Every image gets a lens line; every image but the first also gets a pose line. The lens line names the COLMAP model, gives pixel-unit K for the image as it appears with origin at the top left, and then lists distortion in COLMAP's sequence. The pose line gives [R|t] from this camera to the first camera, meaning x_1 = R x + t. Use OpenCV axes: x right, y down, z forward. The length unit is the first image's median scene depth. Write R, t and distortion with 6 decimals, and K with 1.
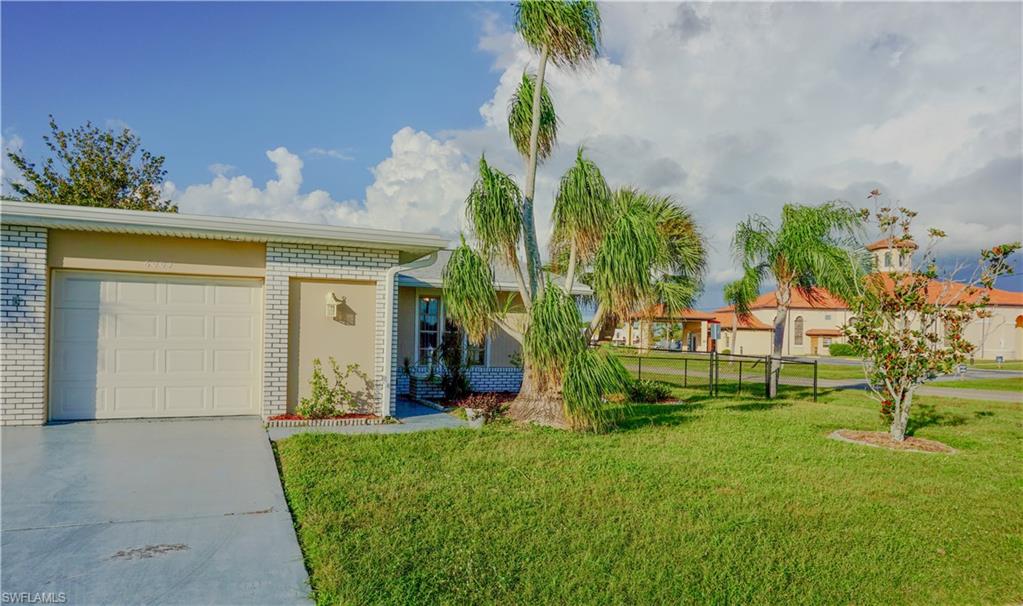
lens RADIAL K [[684.9, 0, 505.5], [0, 684.9, 334.9], [0, 0, 1]] dist [-0.001016, 0.001588]
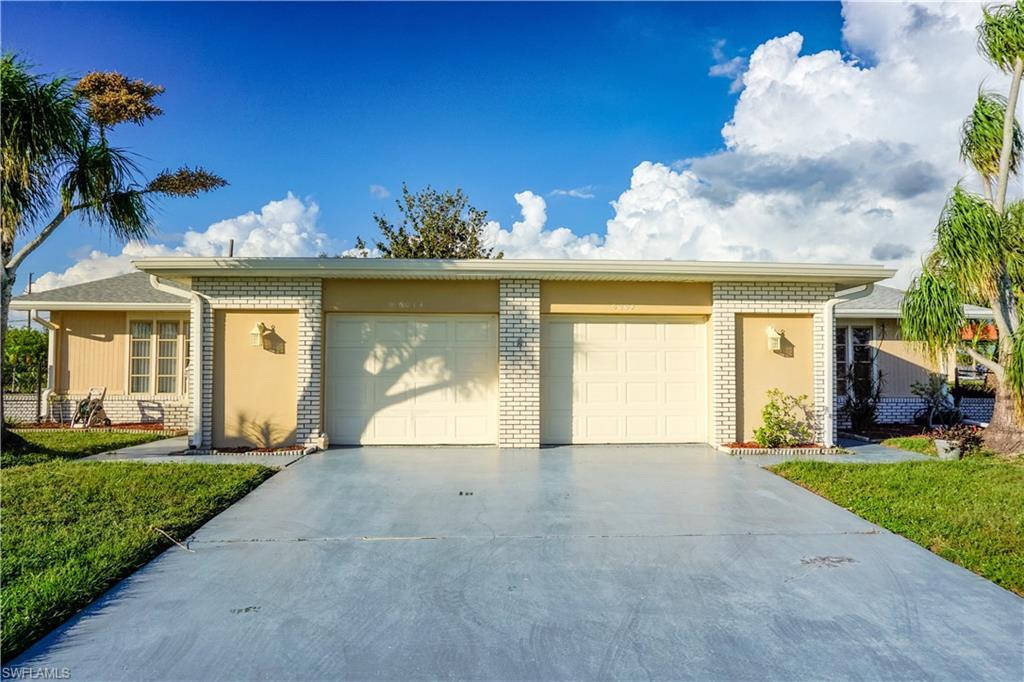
lens RADIAL K [[687.6, 0, 511.9], [0, 687.6, 340.3], [0, 0, 1]] dist [-0.000344, 0.004940]
pose [[0.951883, -0.027155, -0.305257, -0.309460], [0.015904, 0.999102, -0.039283, -0.005728], [0.306050, 0.032538, 0.951459, -0.118144]]
